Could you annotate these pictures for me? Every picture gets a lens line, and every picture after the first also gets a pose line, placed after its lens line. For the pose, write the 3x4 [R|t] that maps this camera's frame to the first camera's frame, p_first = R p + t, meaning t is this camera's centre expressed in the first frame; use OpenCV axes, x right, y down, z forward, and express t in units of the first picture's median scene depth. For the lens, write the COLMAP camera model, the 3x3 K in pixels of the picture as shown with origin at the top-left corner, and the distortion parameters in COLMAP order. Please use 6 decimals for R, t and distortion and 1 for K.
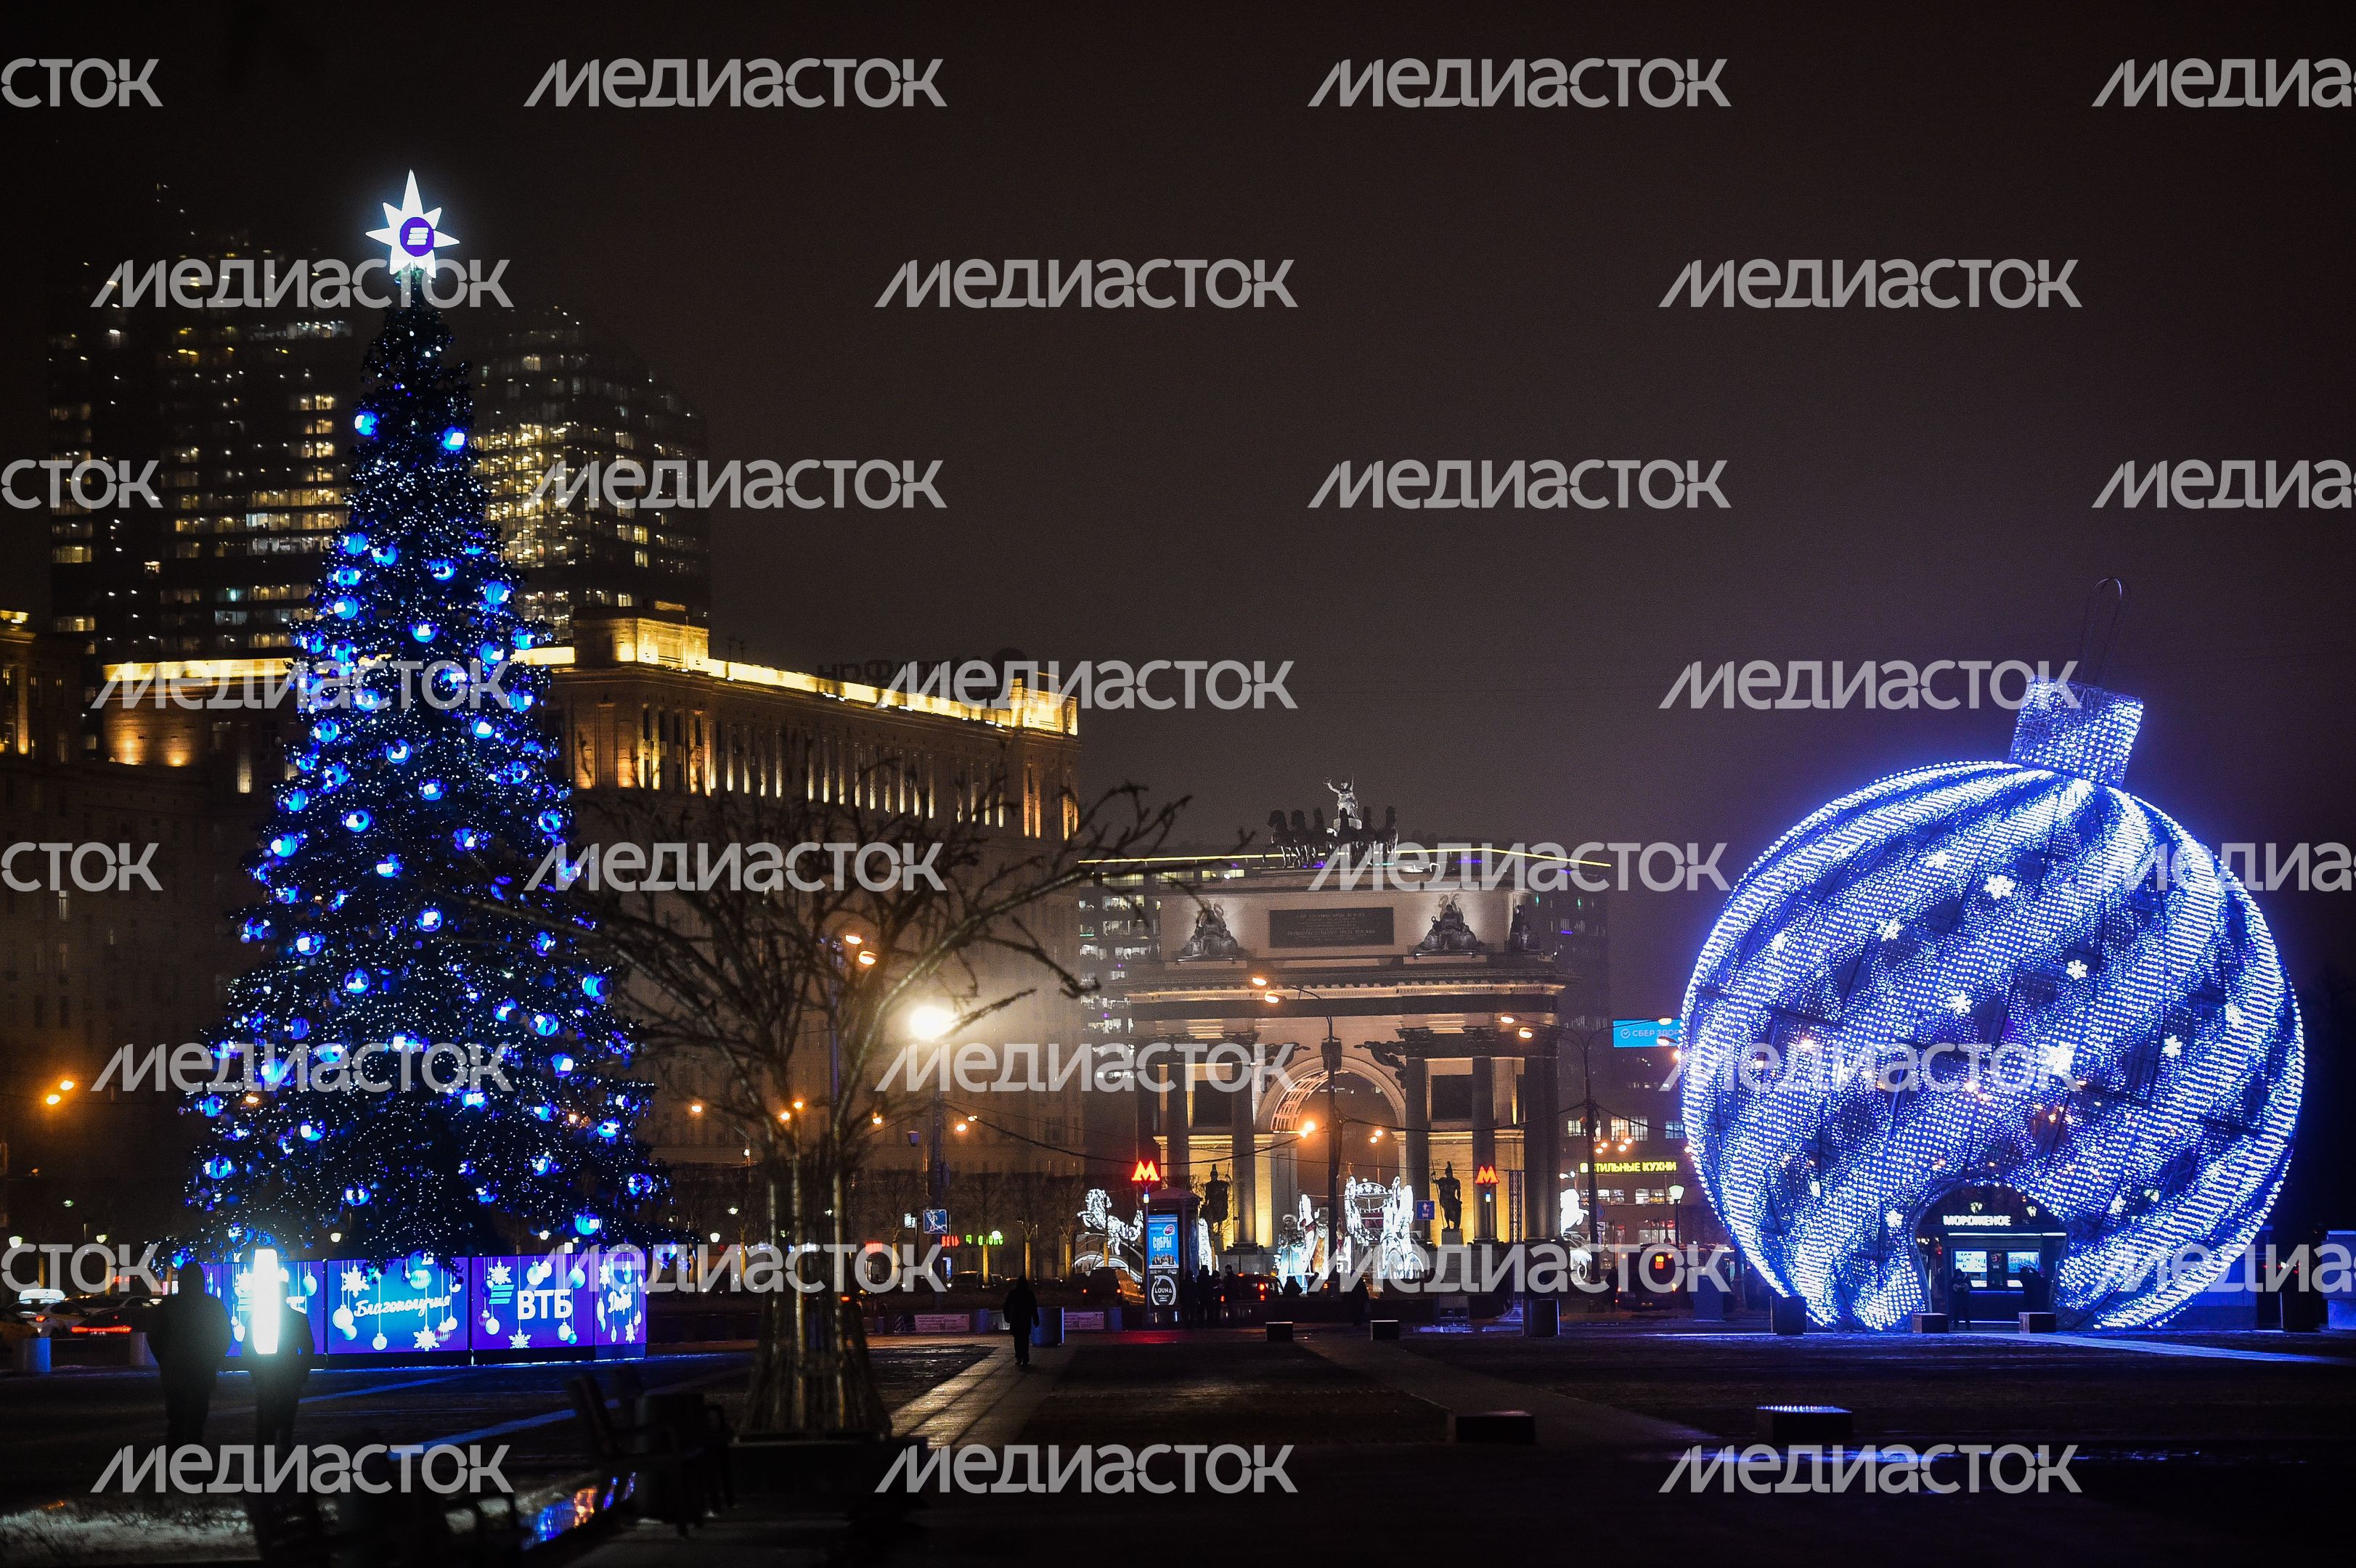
lens RADIAL K [[8477.8, 0, 1181.1], [0, 8477.8, 781.2], [0, 0, 1]] dist [0.260288, 0.000000]
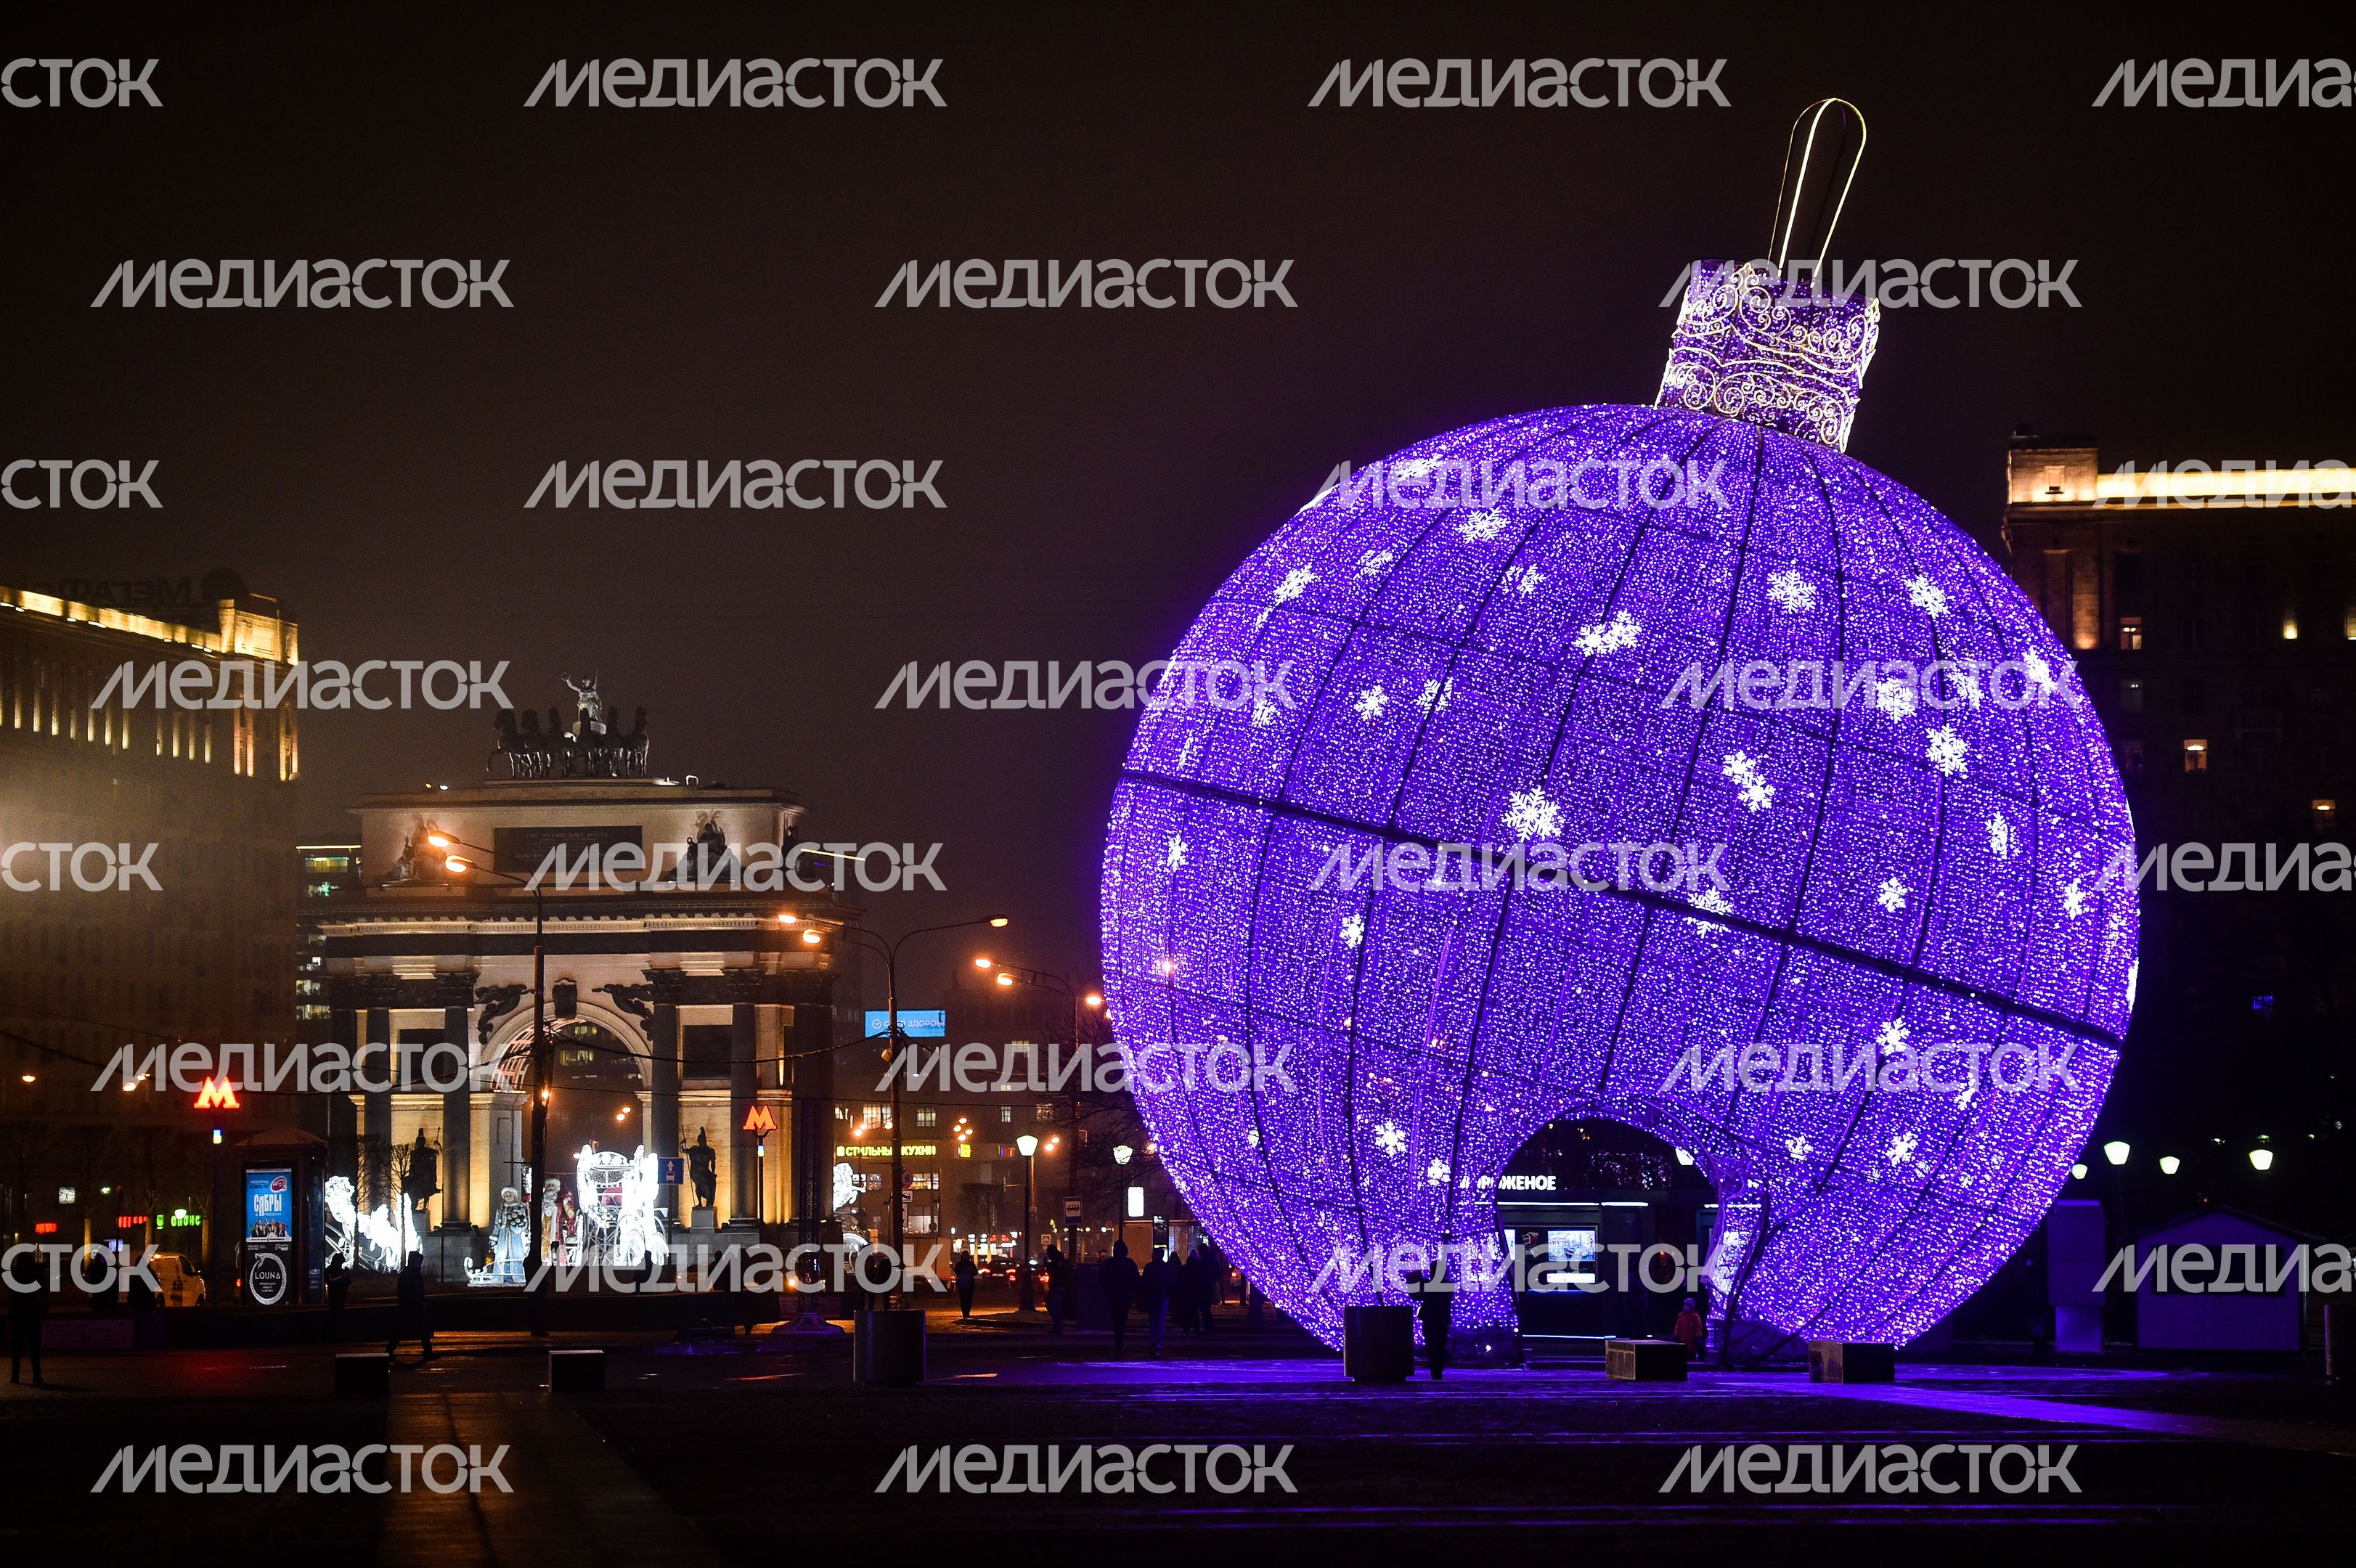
lens RADIAL K [[7567.9, 0, 1171.2], [0, 7567.9, 799.9], [0, 0, 1]] dist [0.432044, 0.000000]
pose [[0.995491, 0.016814, 0.093354, 0.006925], [-0.016514, 0.999856, -0.003981, 0.014451], [-0.093408, 0.002422, 0.995625, 0.242910]]
